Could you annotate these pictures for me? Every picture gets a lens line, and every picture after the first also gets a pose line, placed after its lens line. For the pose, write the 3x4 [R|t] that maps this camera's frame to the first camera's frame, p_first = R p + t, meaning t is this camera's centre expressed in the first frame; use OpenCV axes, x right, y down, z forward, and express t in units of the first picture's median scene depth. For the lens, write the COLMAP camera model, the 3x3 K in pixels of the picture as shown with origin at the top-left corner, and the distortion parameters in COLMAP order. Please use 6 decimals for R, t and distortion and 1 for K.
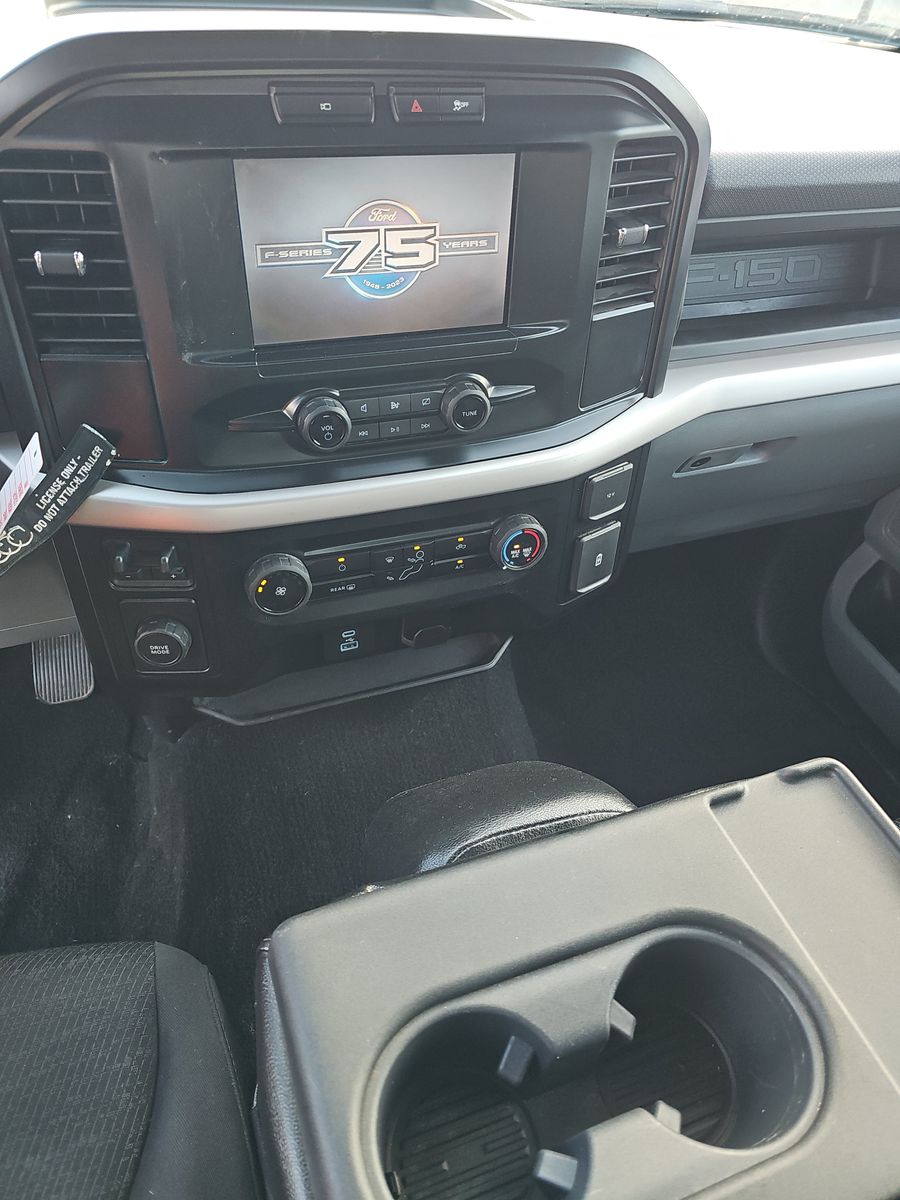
lens RADIAL K [[790.2, 0, 450.4], [0, 790.2, 606.3], [0, 0, 1]] dist [0.029109, -0.017918]
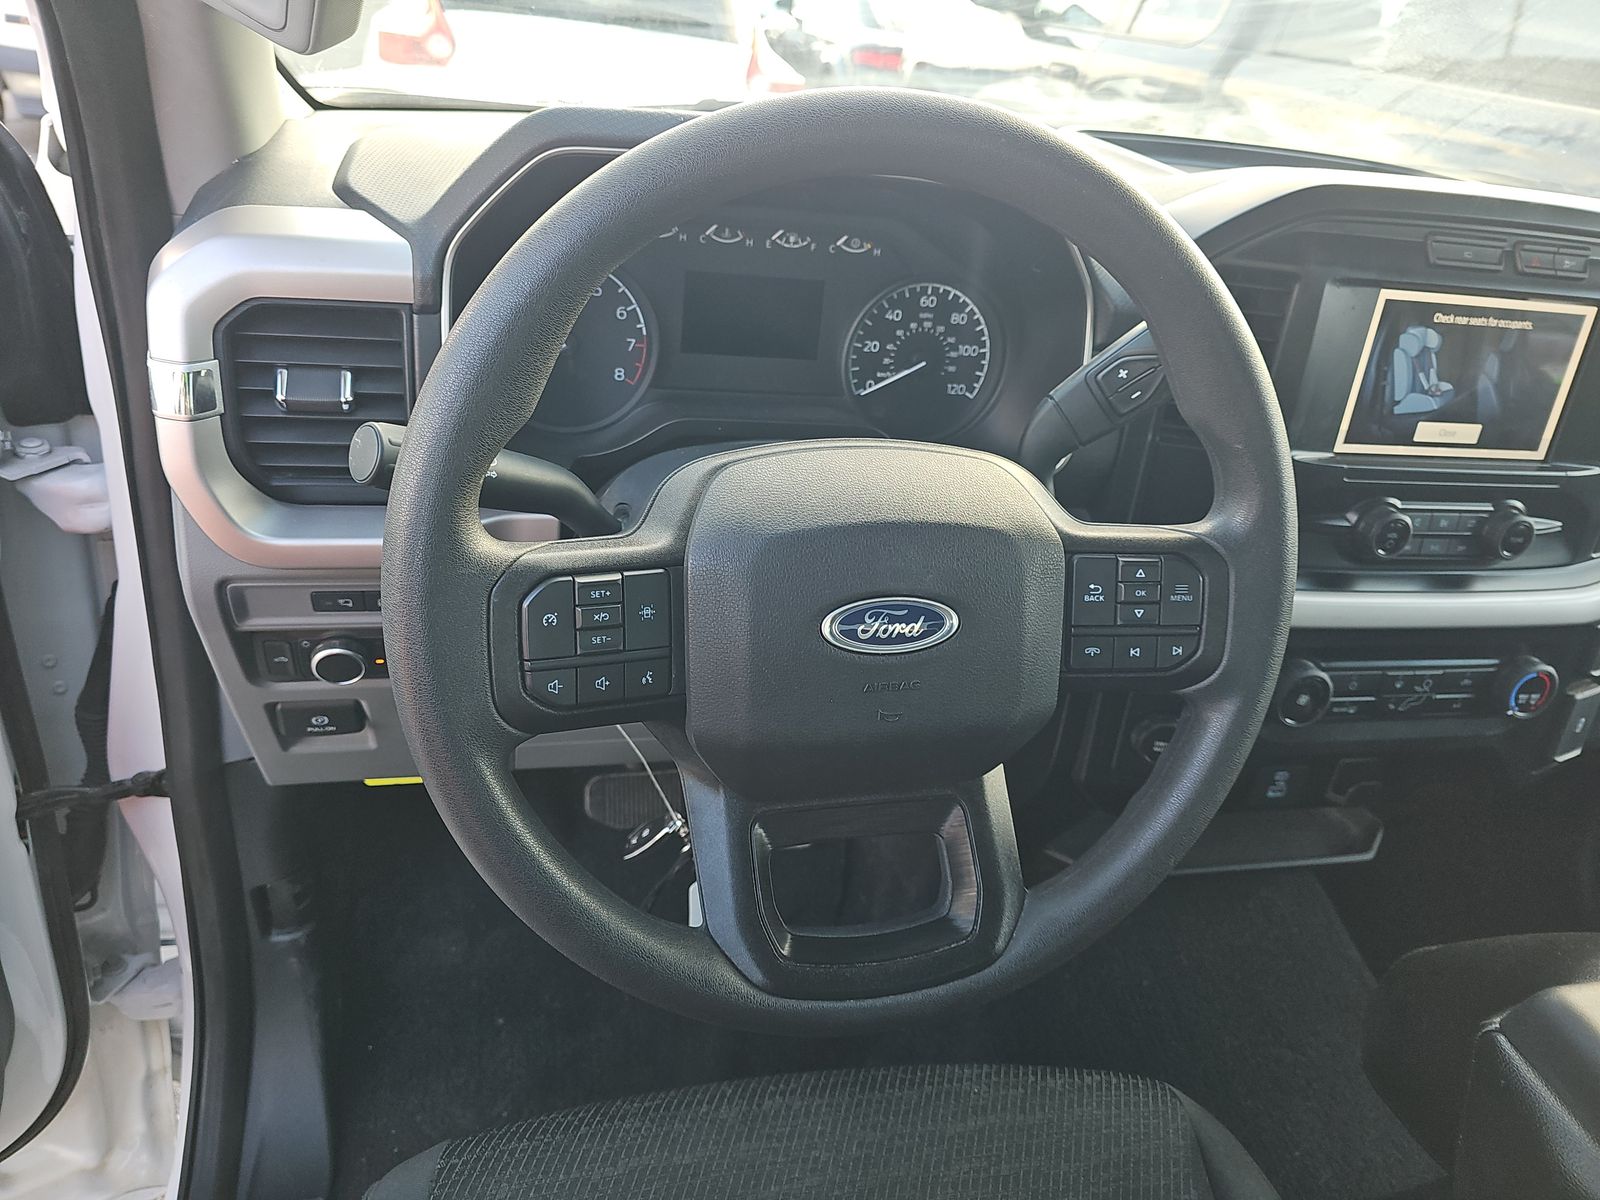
lens RADIAL K [[1053.6, 0, 801.7], [0, 1053.6, 598.6], [0, 0, 1]] dist [0.029109, -0.017918]
pose [[0.991086, 0.104890, -0.082141, -0.663360], [-0.122948, 0.957560, -0.260696, 0.249394], [0.051310, 0.268471, 0.961920, -0.260664]]
